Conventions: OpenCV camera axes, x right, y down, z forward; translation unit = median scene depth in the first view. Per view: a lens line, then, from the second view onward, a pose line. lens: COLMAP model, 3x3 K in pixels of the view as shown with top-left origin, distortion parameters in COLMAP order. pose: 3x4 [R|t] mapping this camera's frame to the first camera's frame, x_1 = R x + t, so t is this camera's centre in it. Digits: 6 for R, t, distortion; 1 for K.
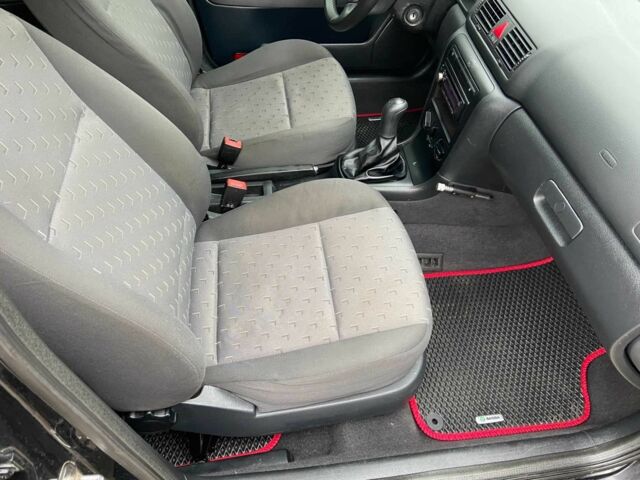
lens RADIAL K [[474.9, 0, 327.7], [0, 474.9, 239.8], [0, 0, 1]] dist [0.115195, -0.130444]
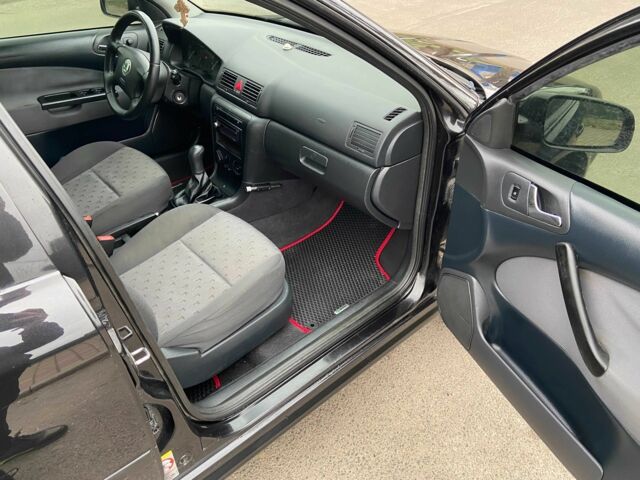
lens RADIAL K [[474.9, 0, 327.7], [0, 474.9, 239.8], [0, 0, 1]] dist [0.115195, -0.130444]
pose [[0.830395, -0.373216, 0.413709, -0.232601], [0.448633, 0.888190, -0.099238, 0.288147], [-0.330414, 0.268010, 0.904984, -0.385850]]
